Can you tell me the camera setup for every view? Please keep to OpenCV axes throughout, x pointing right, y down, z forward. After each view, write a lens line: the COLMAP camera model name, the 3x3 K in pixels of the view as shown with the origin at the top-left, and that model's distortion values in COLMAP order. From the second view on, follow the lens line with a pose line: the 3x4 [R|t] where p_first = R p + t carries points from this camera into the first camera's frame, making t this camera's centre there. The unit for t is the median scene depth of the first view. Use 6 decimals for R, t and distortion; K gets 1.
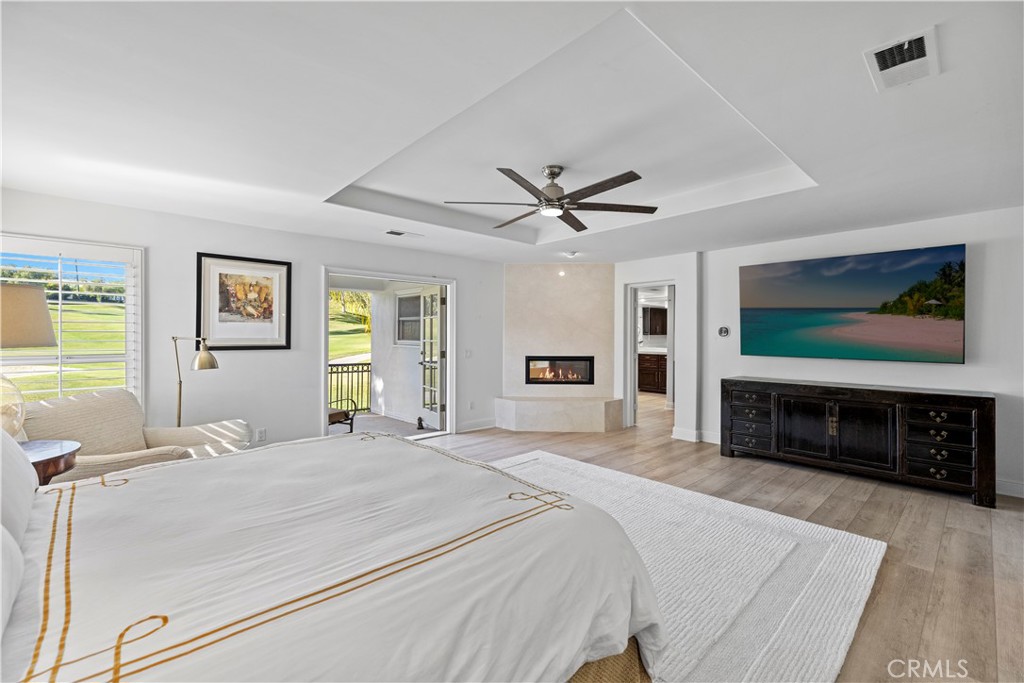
lens RADIAL K [[436.3, 0, 517.8], [0, 436.3, 336.1], [0, 0, 1]] dist [0.002853, -0.001823]
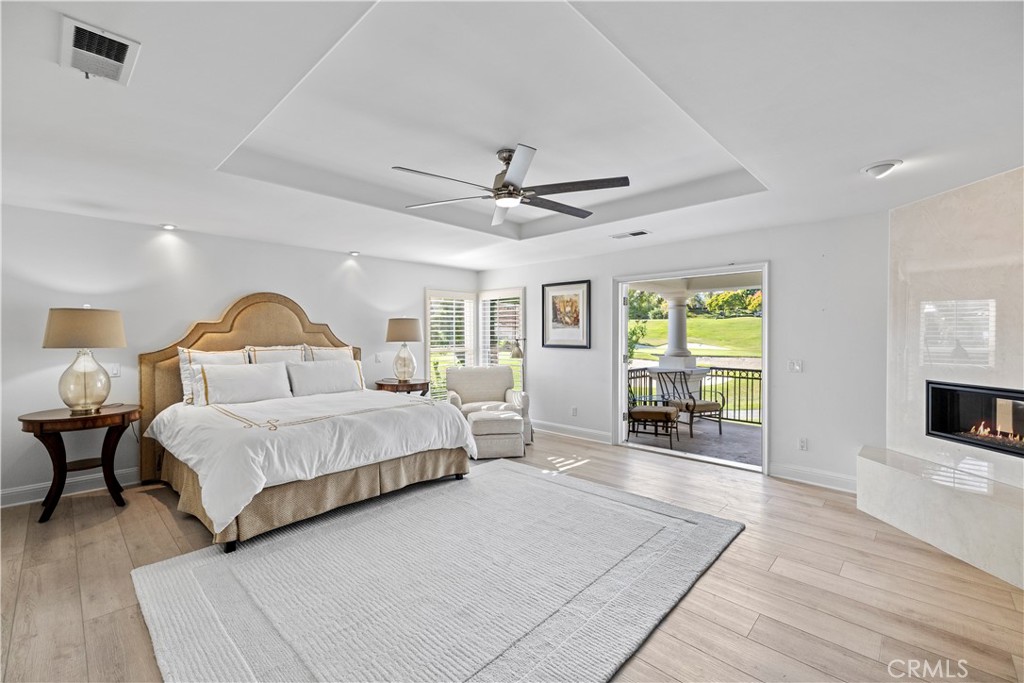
lens RADIAL K [[436.3, 0, 515.9], [0, 436.3, 339.0], [0, 0, 1]] dist [0.002853, -0.001823]
pose [[0.052375, 0.010479, -0.998573, 0.759118], [-0.000464, 0.999945, 0.010469, -0.011457], [0.998627, -0.000085, 0.052377, 0.750073]]
